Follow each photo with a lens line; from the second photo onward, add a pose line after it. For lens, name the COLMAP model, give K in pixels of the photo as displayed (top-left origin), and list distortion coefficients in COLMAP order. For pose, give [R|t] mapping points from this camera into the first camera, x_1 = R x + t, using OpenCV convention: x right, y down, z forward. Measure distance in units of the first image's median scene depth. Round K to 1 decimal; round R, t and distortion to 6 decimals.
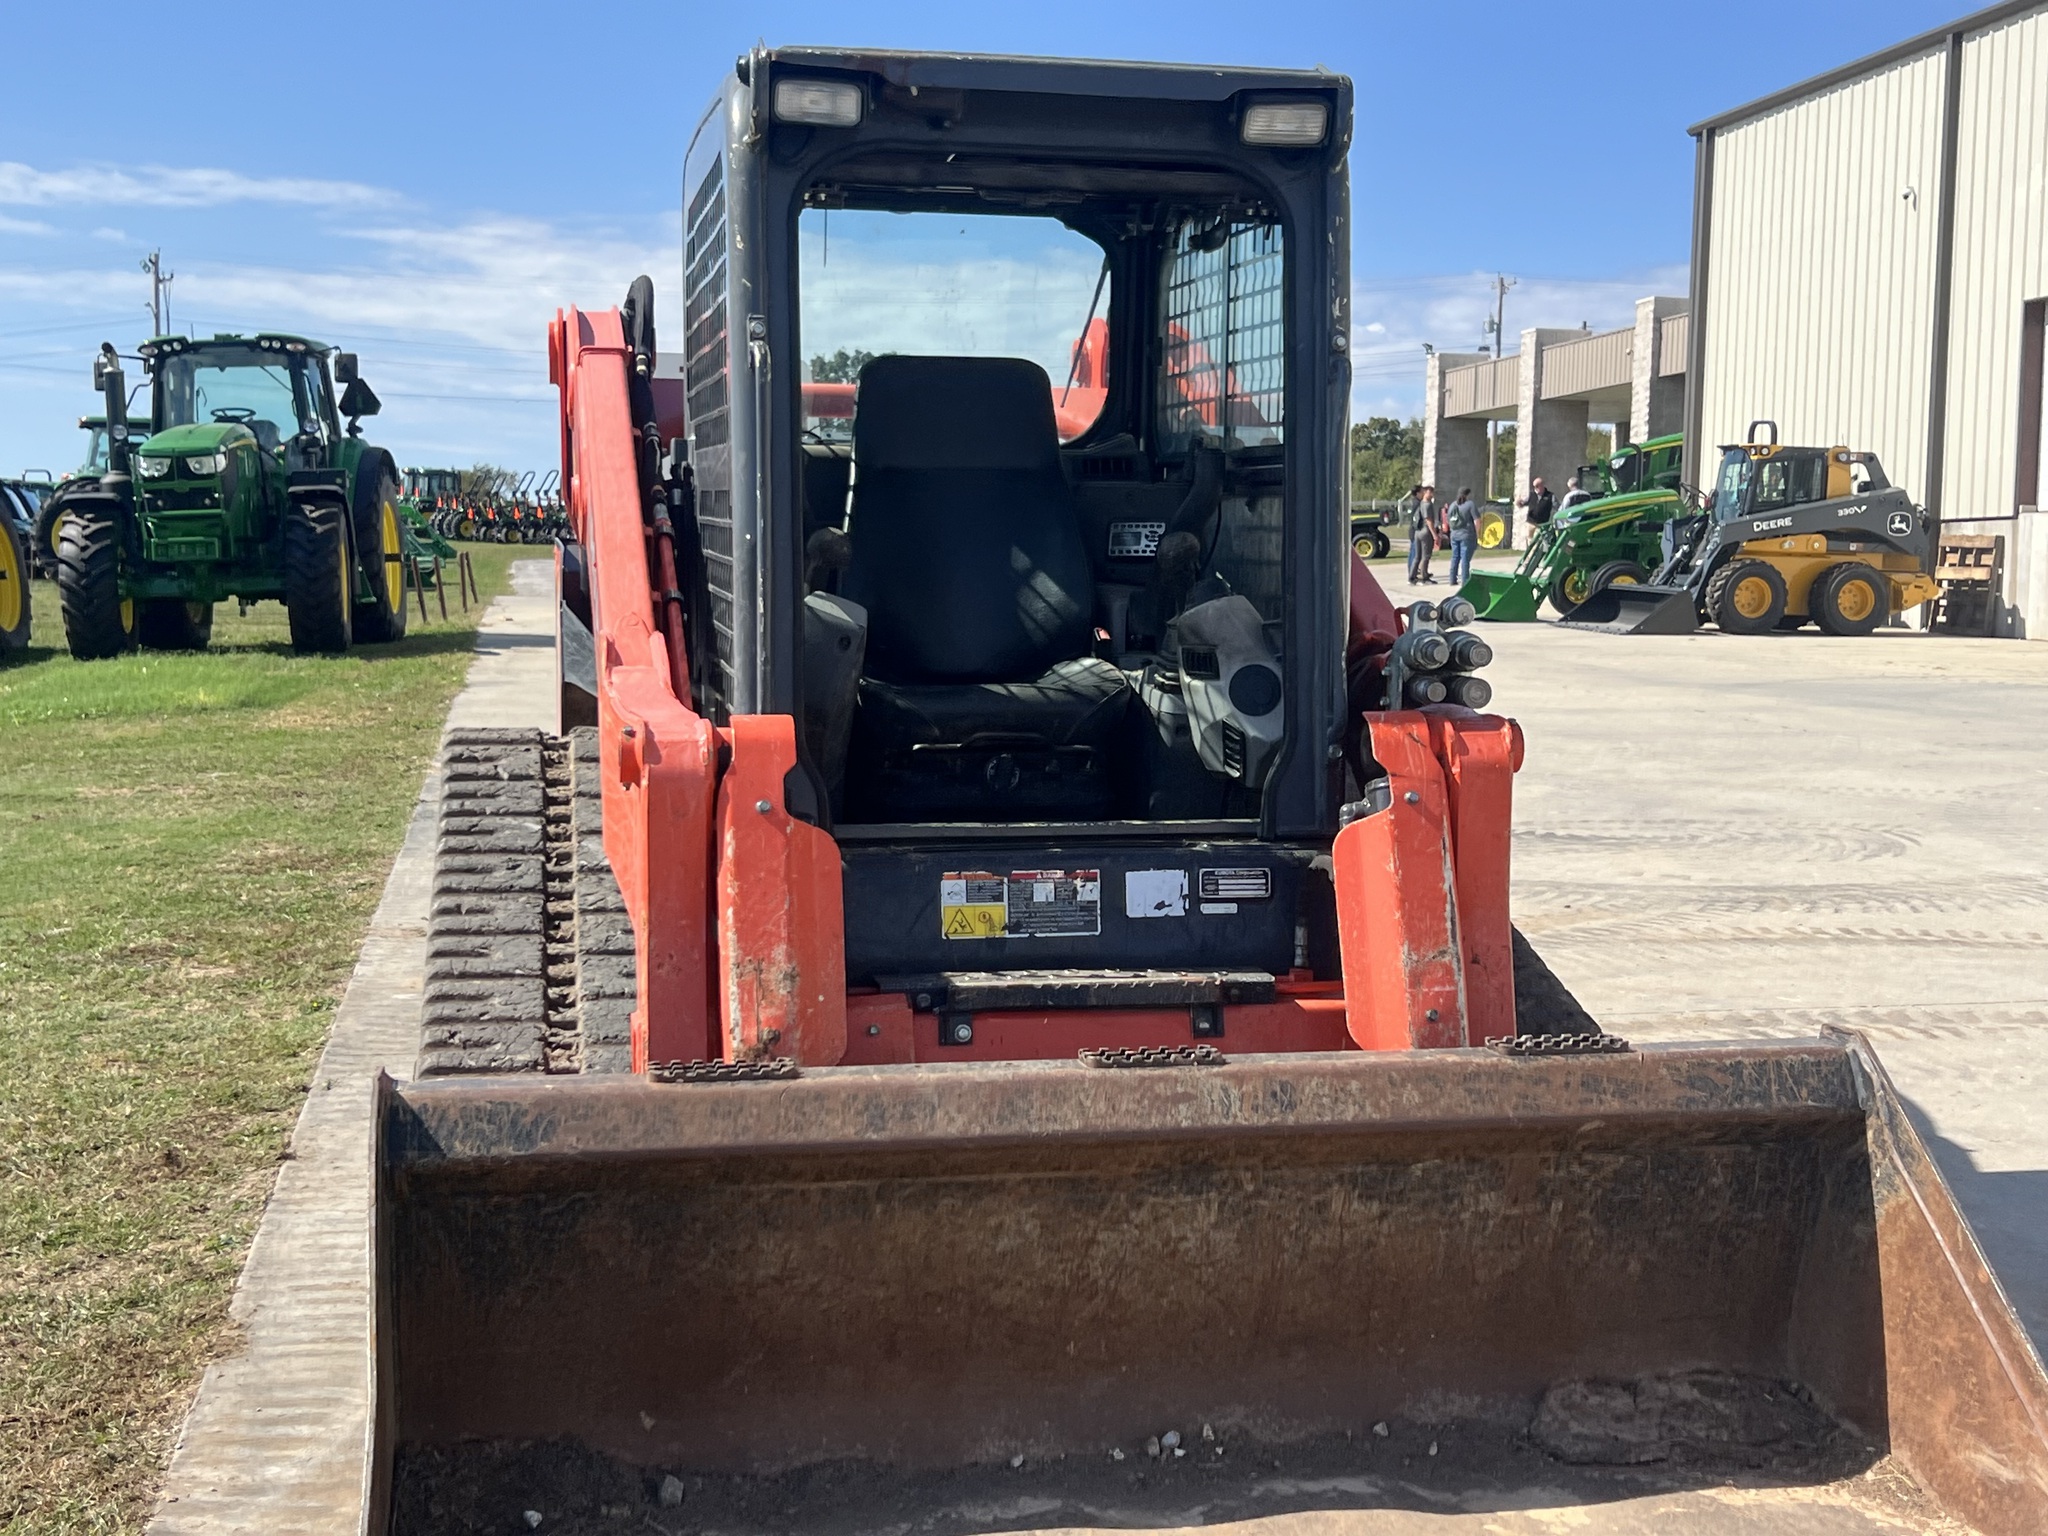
lens RADIAL K [[2558.3, 0, 961.9], [0, 2558.3, 755.6], [0, 0, 1]] dist [0.154811, -0.361548]
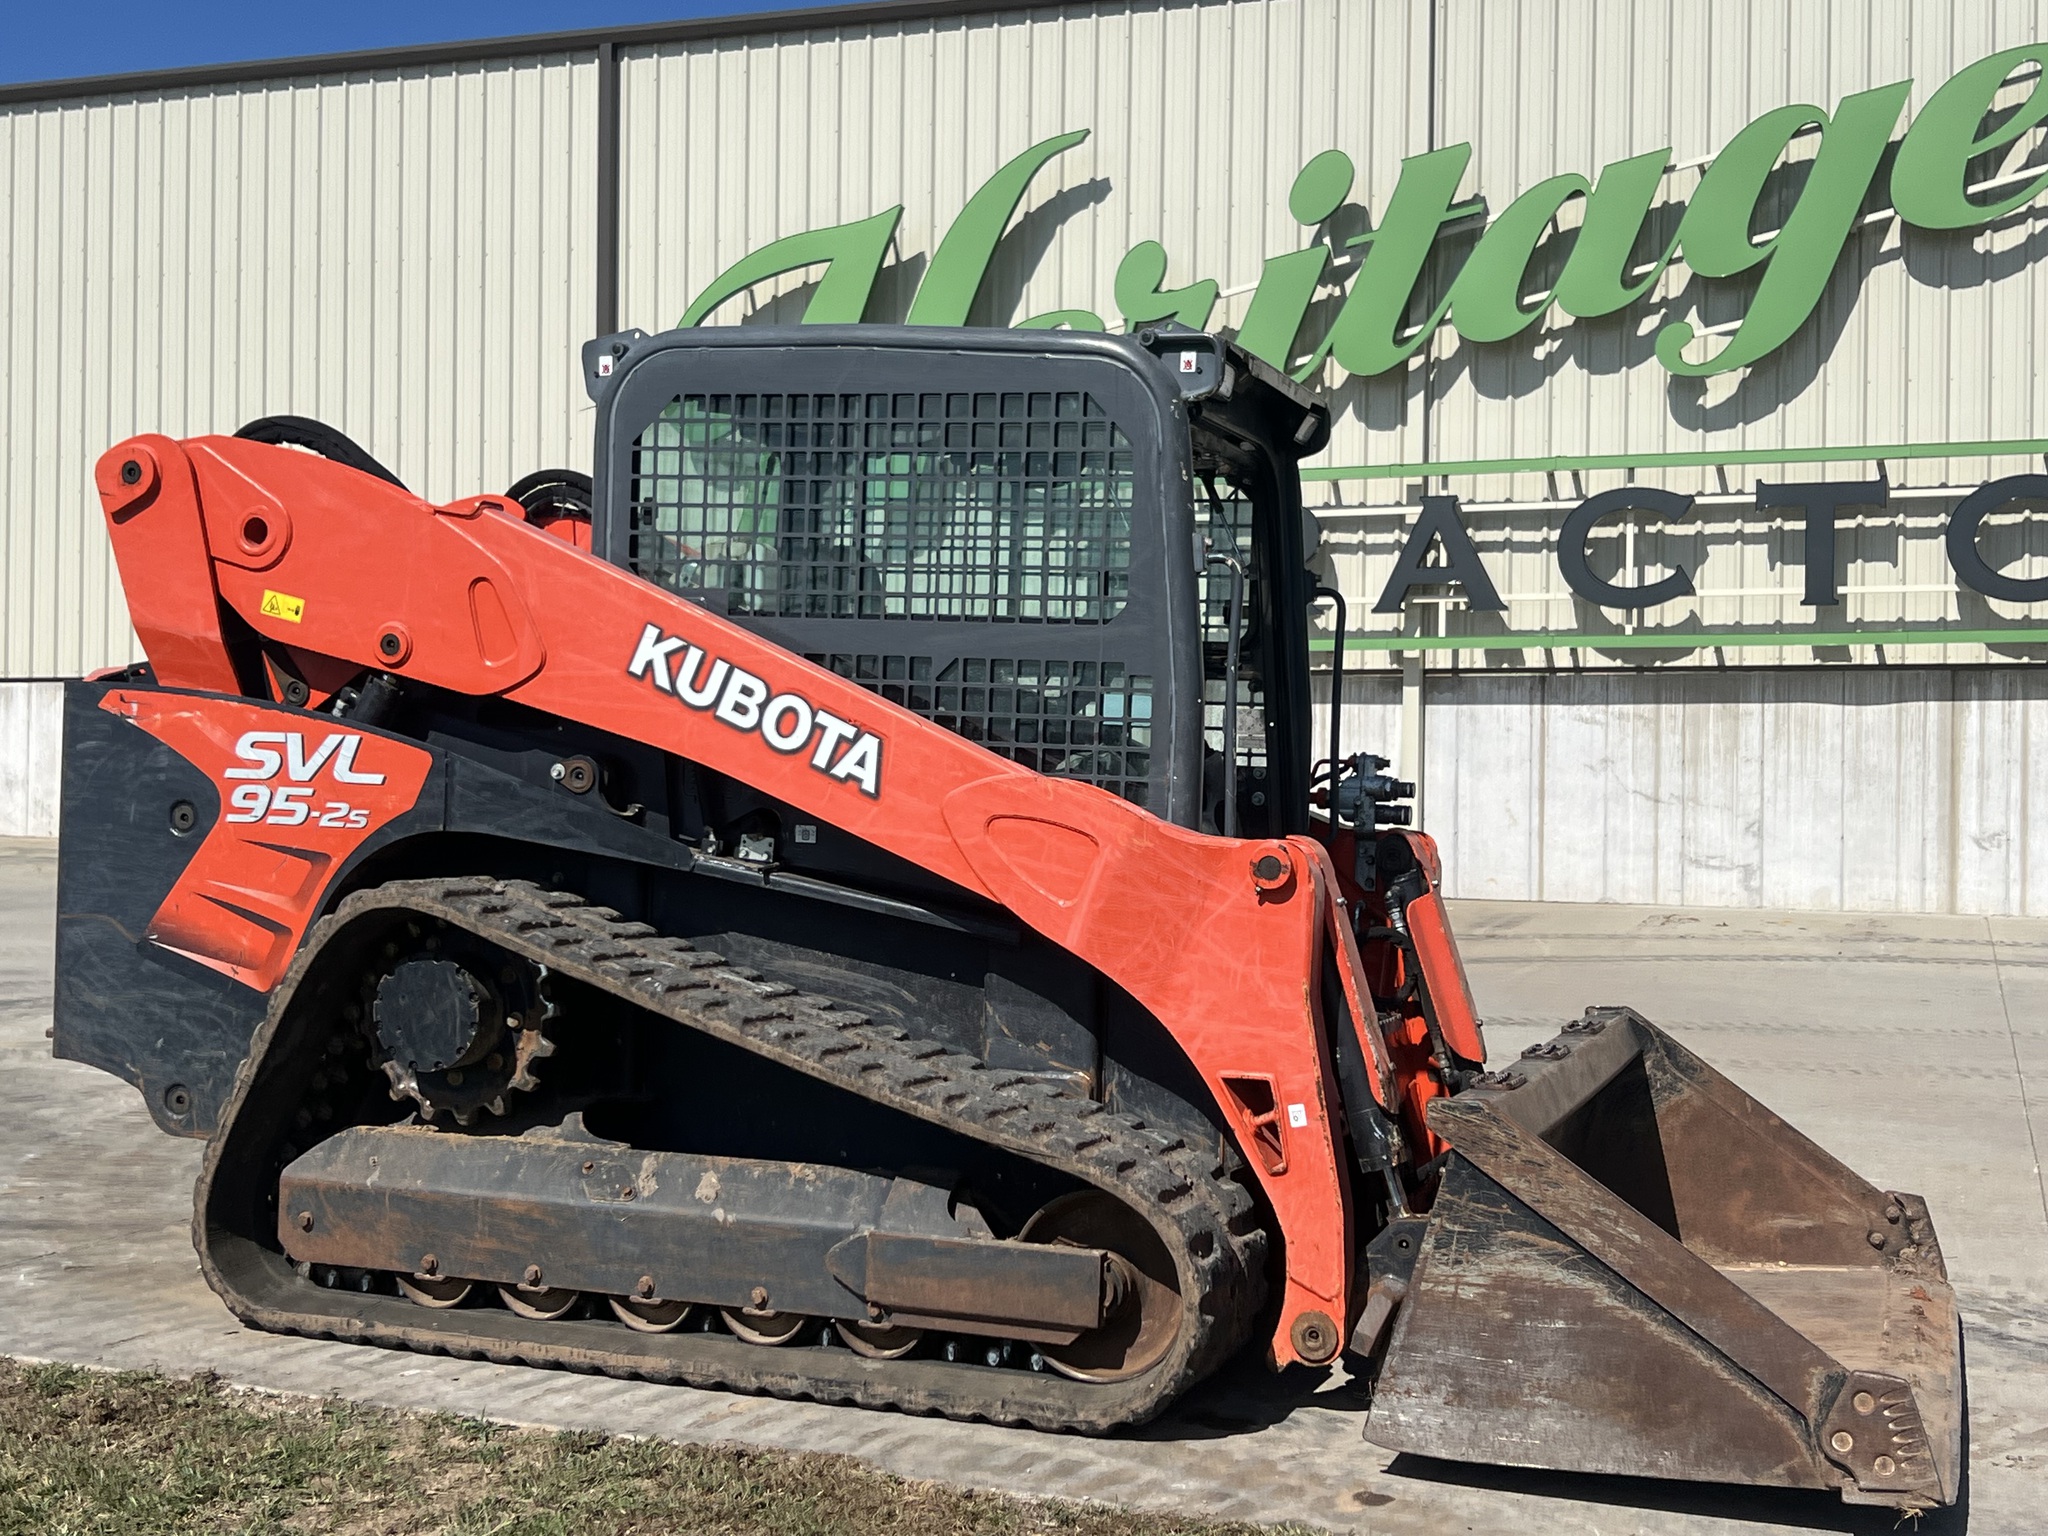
lens RADIAL K [[2548.2, 0, 1024.0], [0, 2548.2, 768.0], [0, 0, 1]] dist [0.211072, -0.630806]
pose [[0.517880, 0.004717, 0.855440, -1.218991], [0.048312, 0.998228, -0.034752, -0.011008], [-0.854088, 0.059325, 0.516735, 0.410130]]
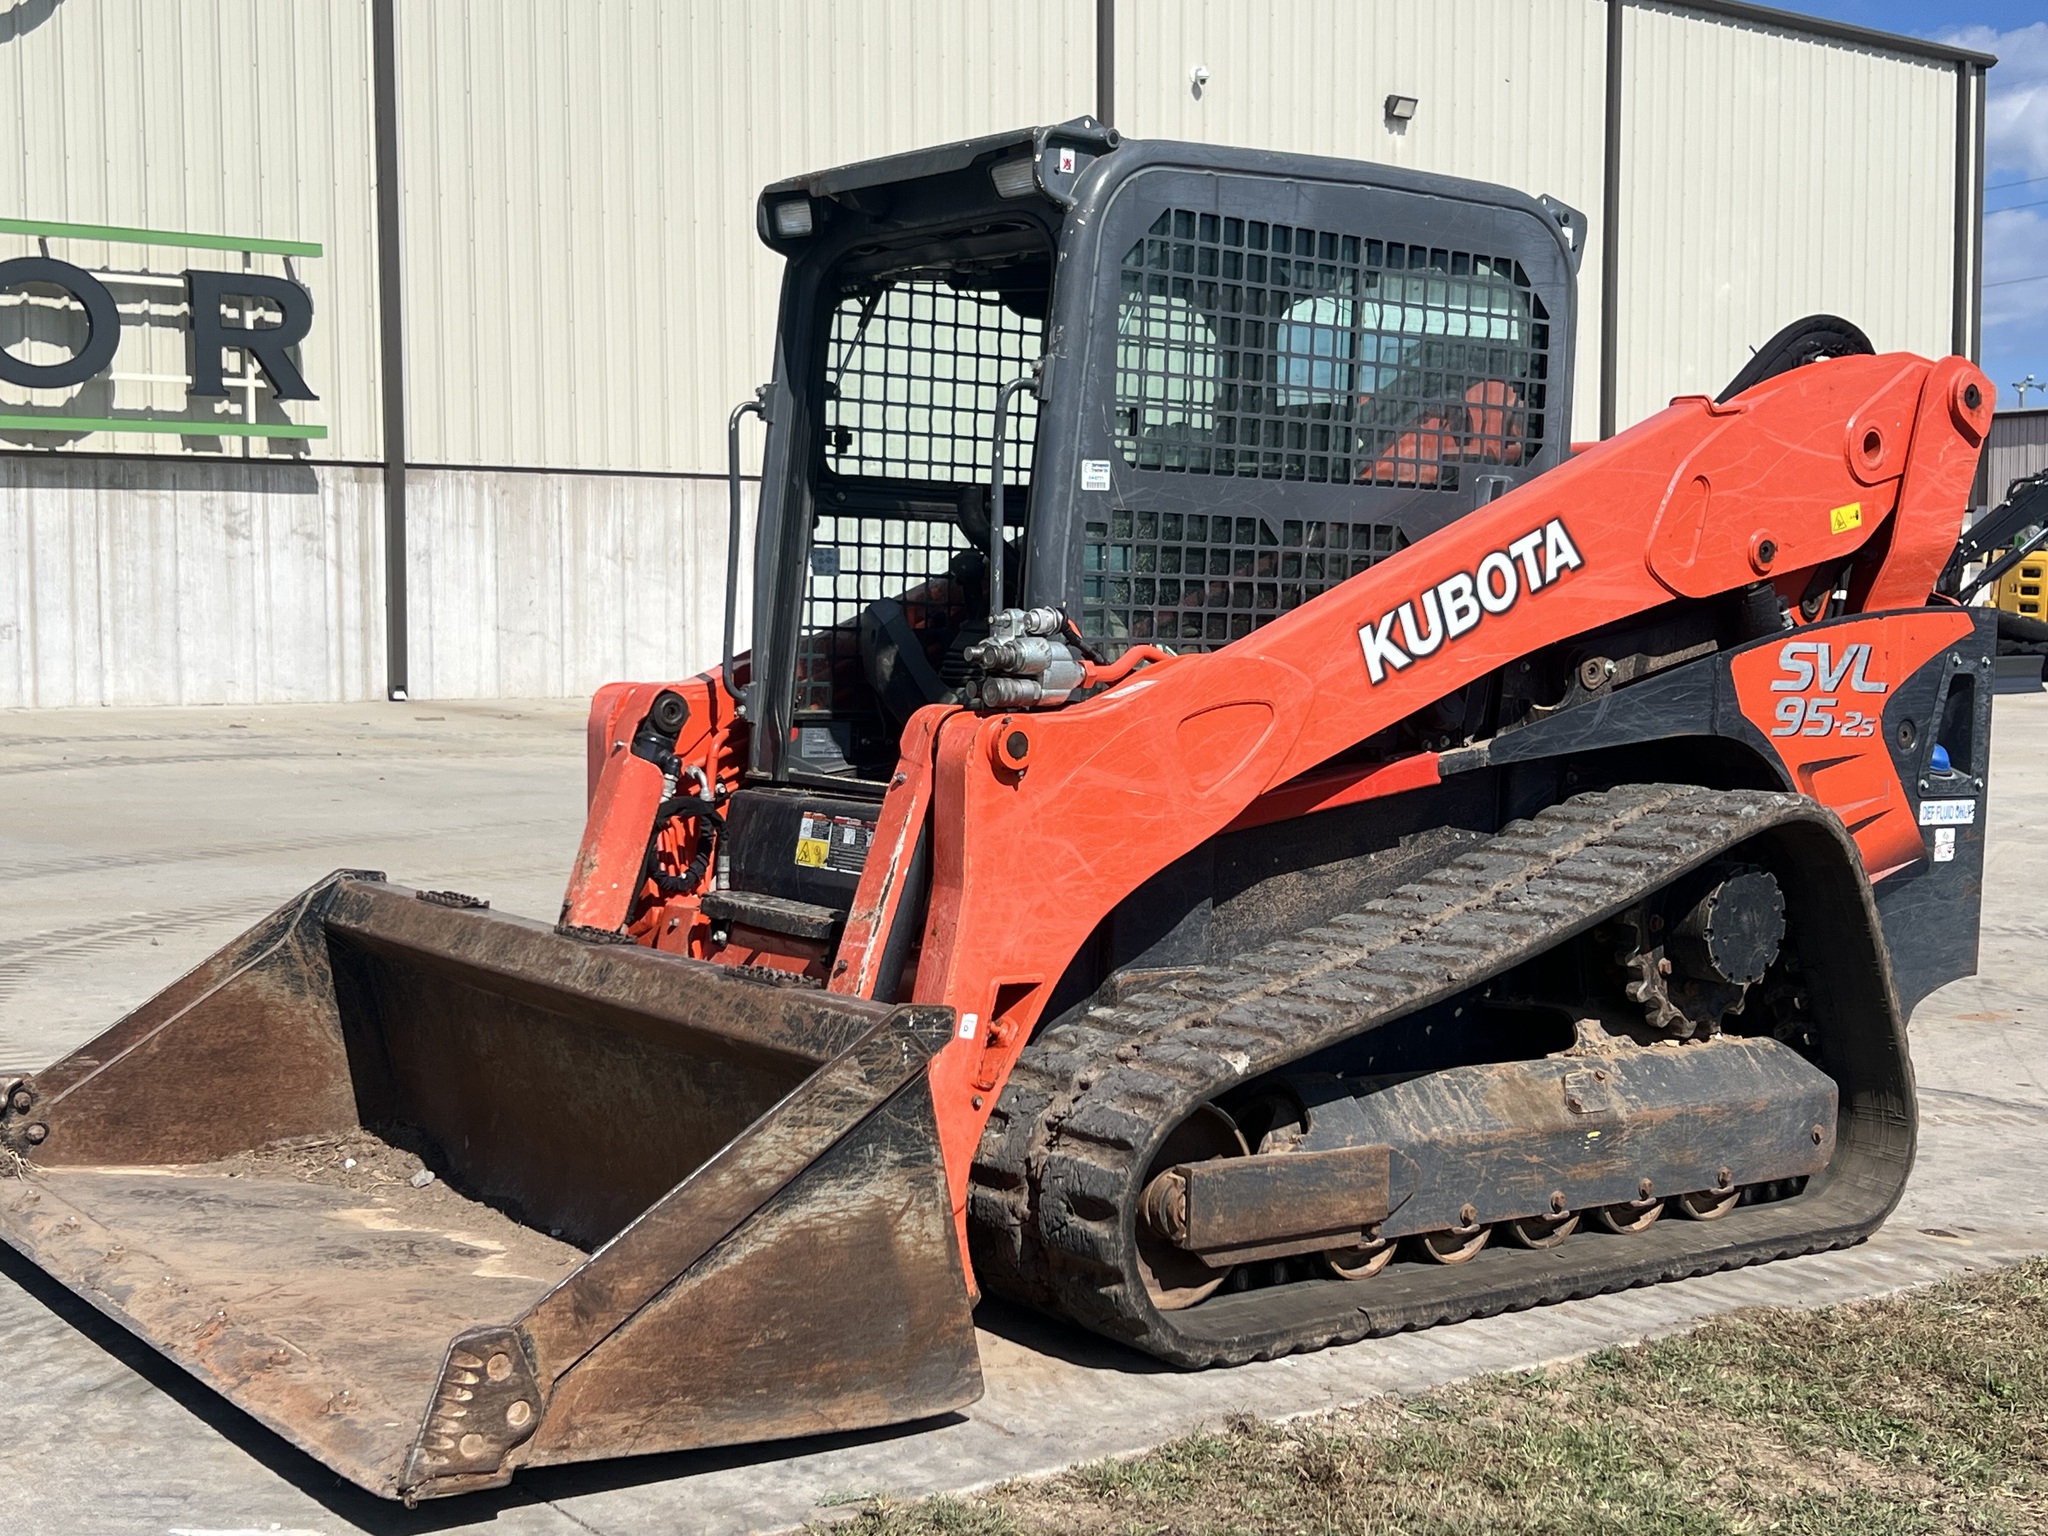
lens RADIAL K [[2629.4, 0, 960.6], [0, 2629.4, 765.7], [0, 0, 1]] dist [0.167512, -0.537498]
pose [[-0.437301, -0.075848, 0.896111, -1.294082], [0.049323, 0.992914, 0.108111, -0.203301], [-0.897962, 0.091476, -0.430461, 2.446238]]
